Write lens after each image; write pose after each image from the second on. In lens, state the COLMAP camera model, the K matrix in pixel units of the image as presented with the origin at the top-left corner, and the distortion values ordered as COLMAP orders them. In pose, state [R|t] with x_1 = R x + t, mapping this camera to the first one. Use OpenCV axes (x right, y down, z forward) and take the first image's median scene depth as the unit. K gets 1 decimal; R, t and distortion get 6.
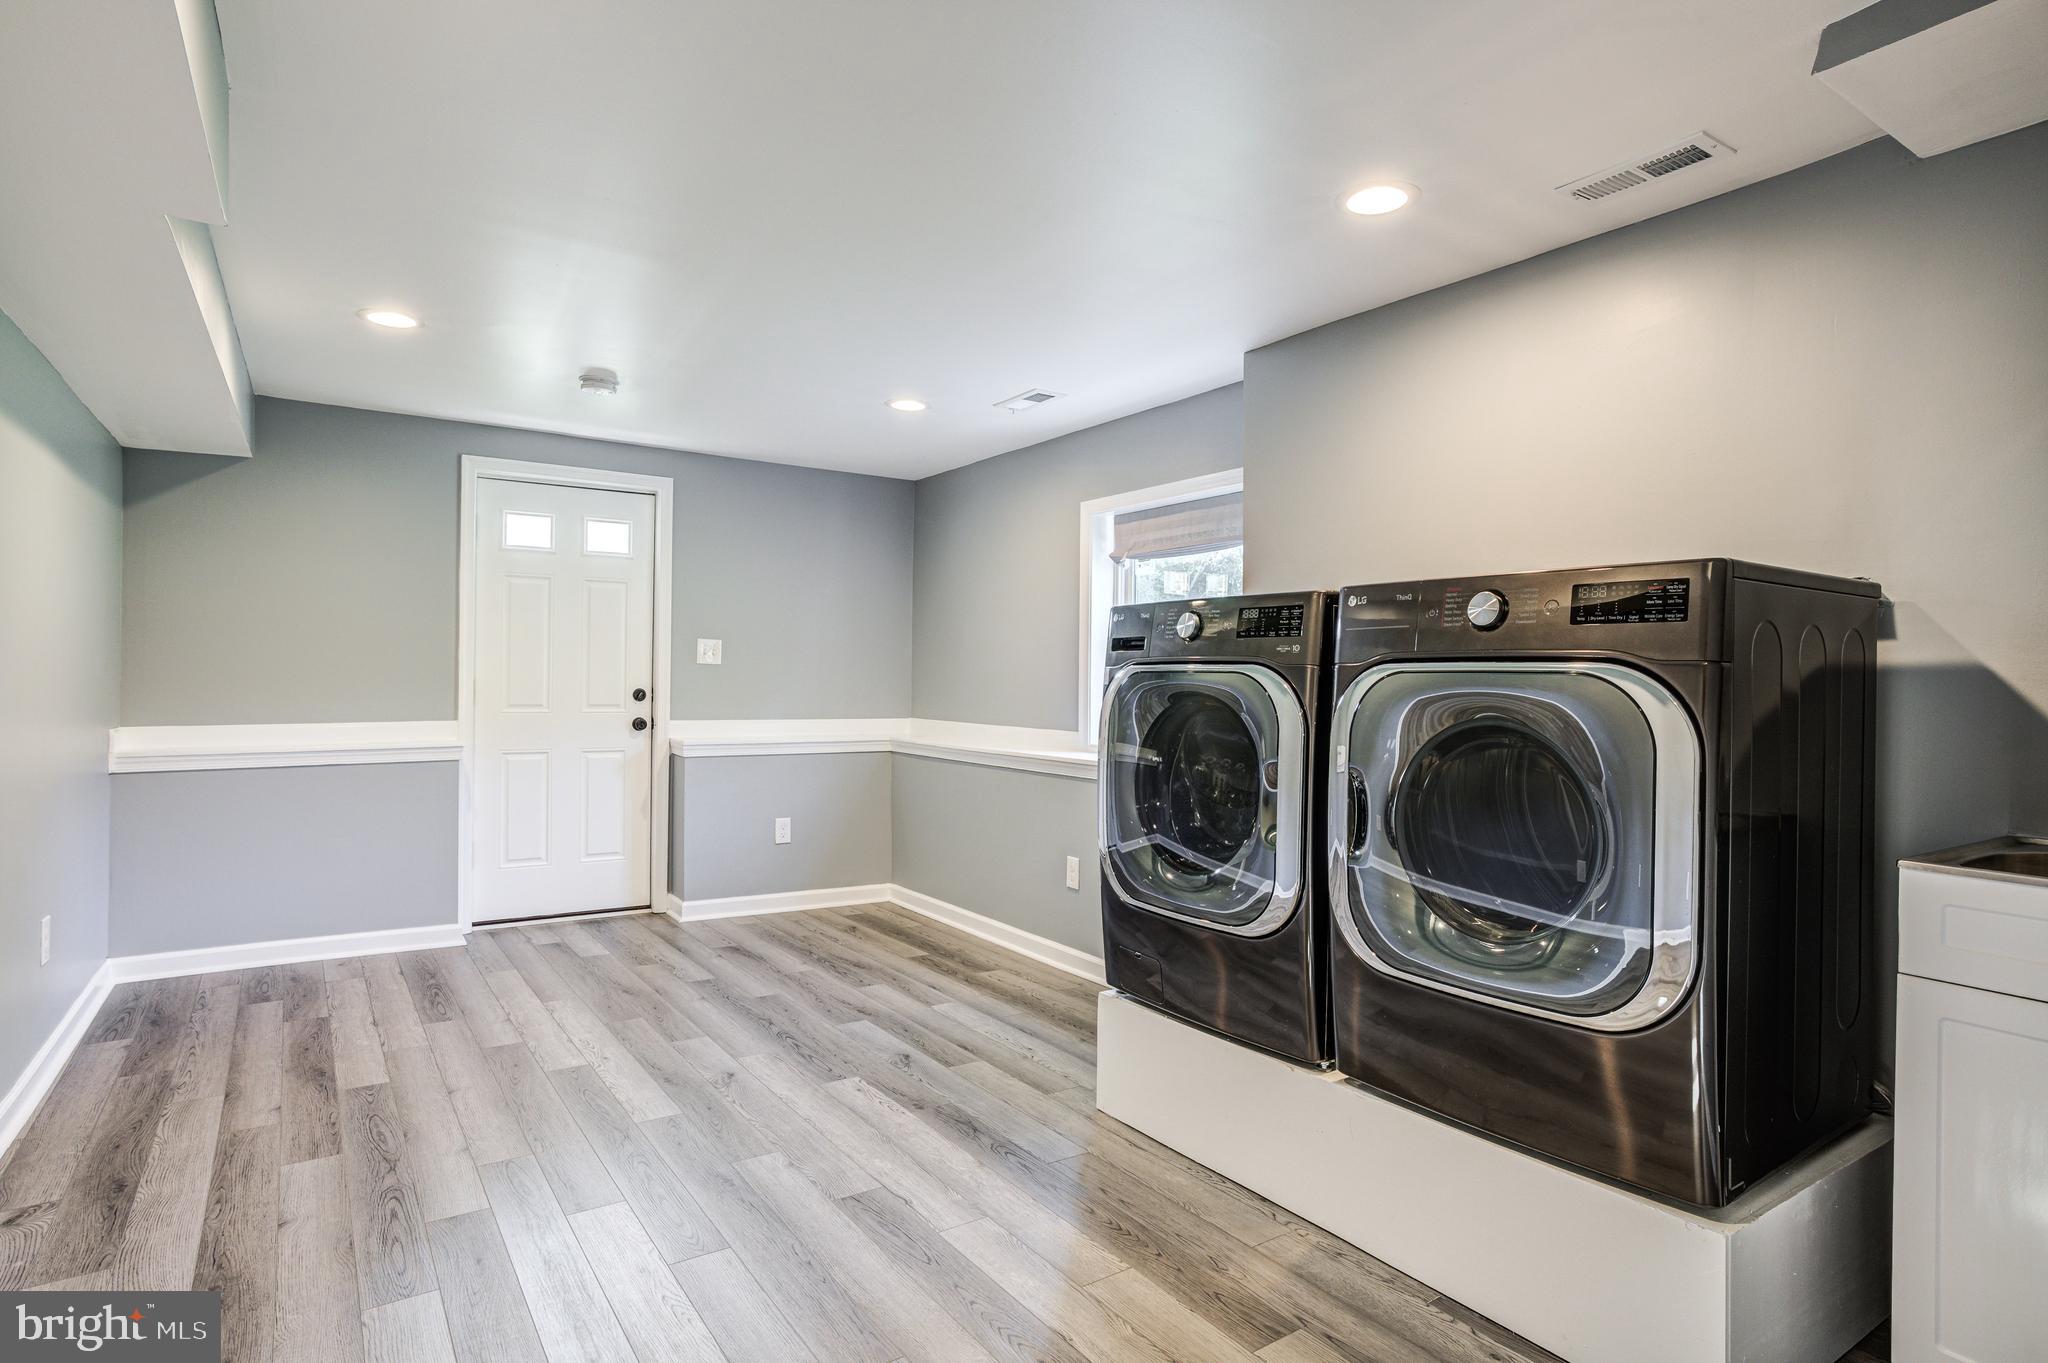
lens RADIAL K [[1103.9, 0, 1024.0], [0, 1103.9, 681.5], [0, 0, 1]] dist [-0.064001, 0.044147]
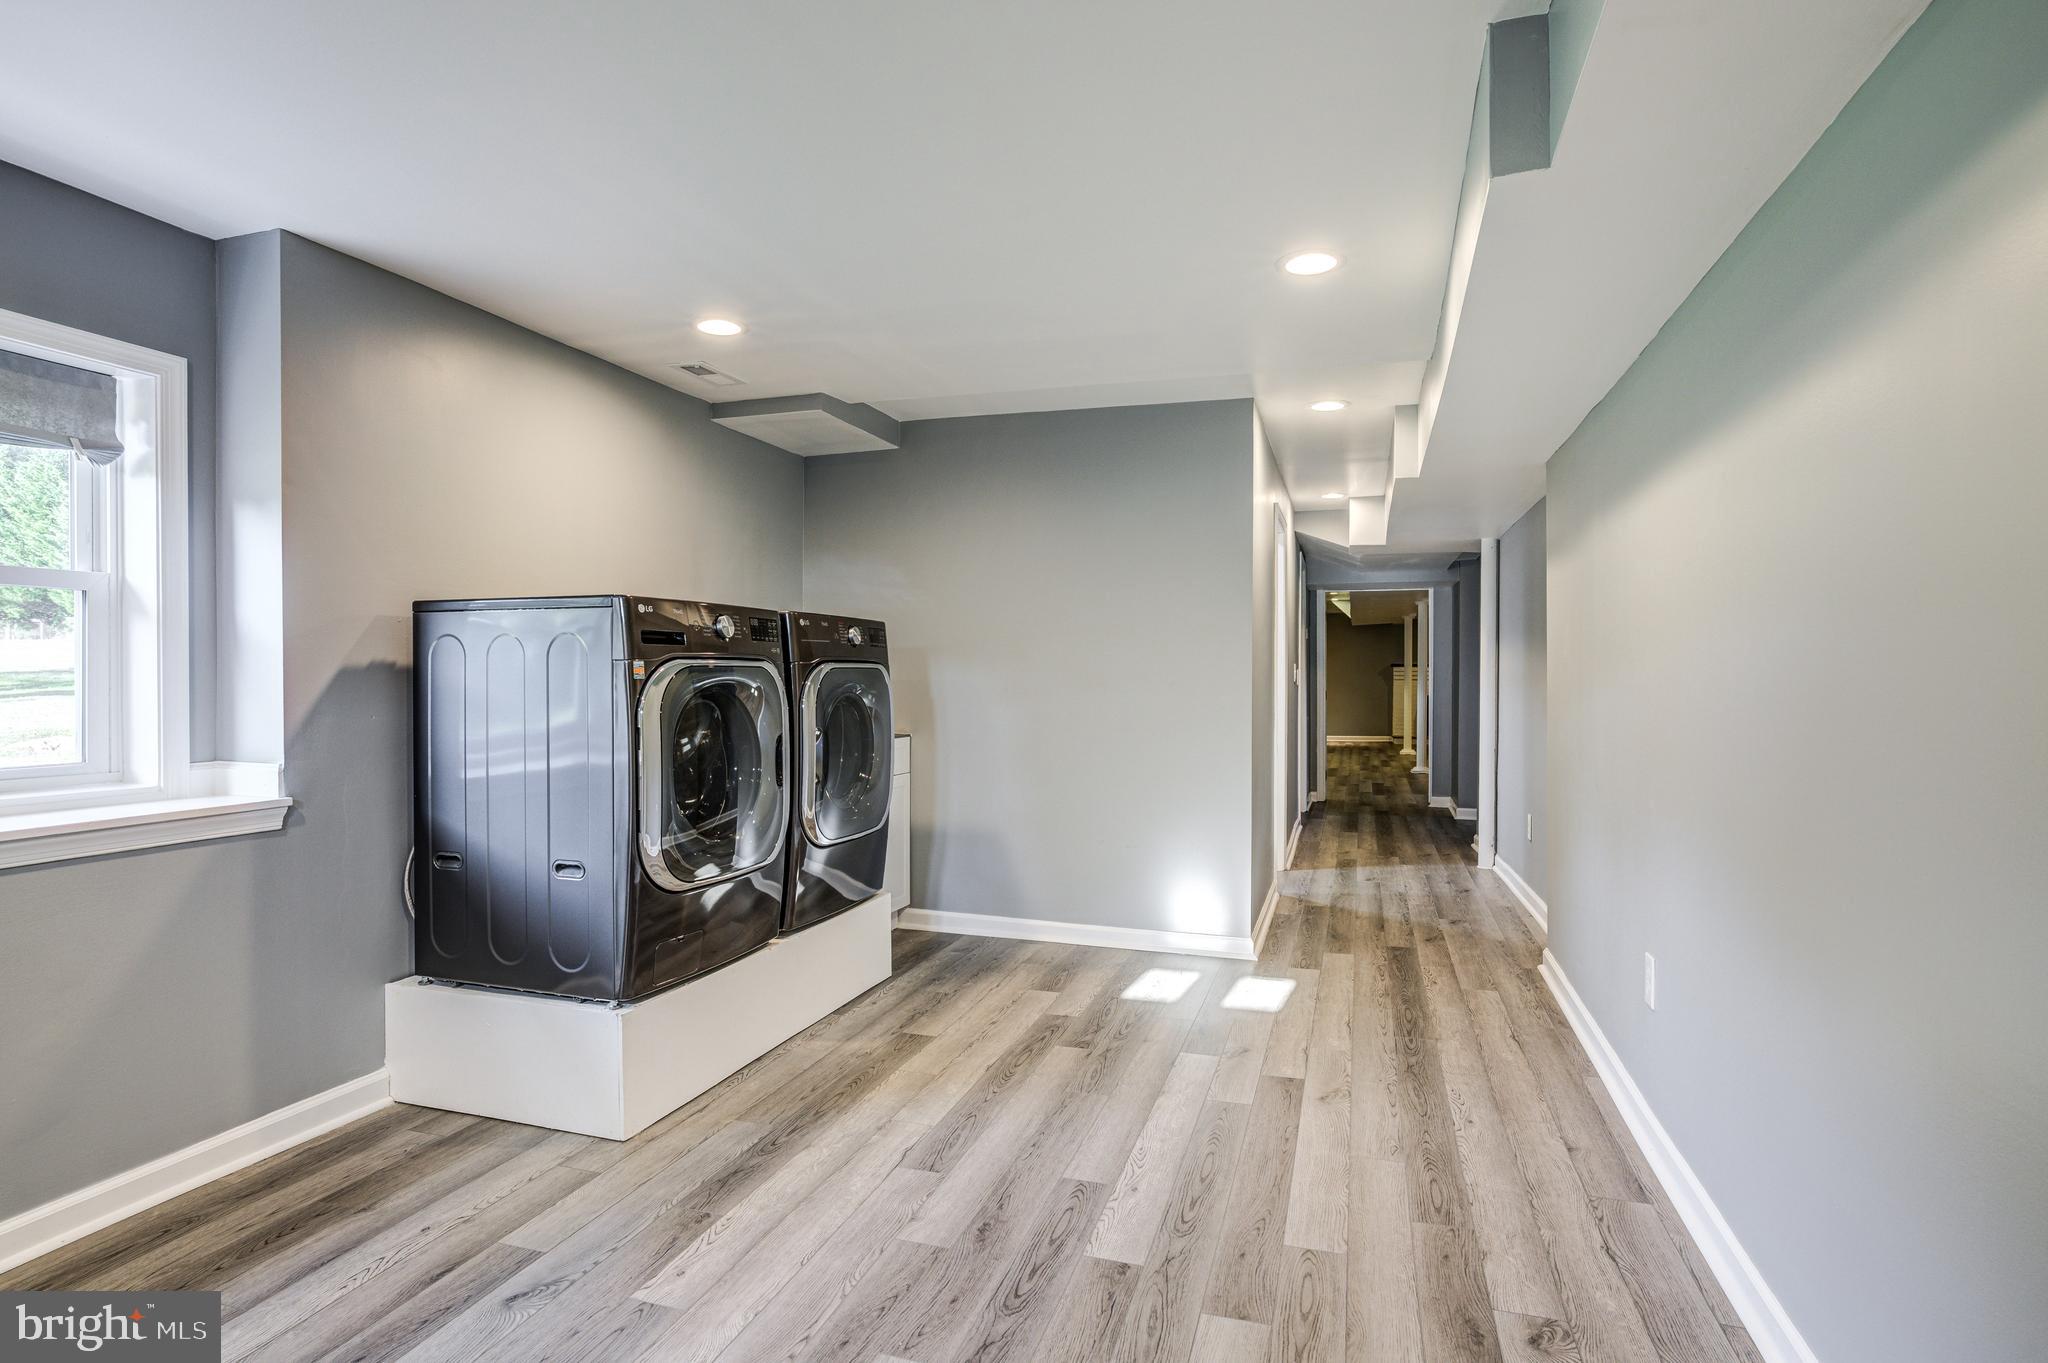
lens RADIAL K [[1103.9, 0, 1024.0], [0, 1103.9, 681.5], [0, 0, 1]] dist [-0.064001, 0.044147]
pose [[-0.629011, -0.023399, 0.777044, -0.977199], [-0.011617, 0.999718, 0.020700, -0.021002], [-0.777309, 0.003993, -0.629106, 1.519957]]
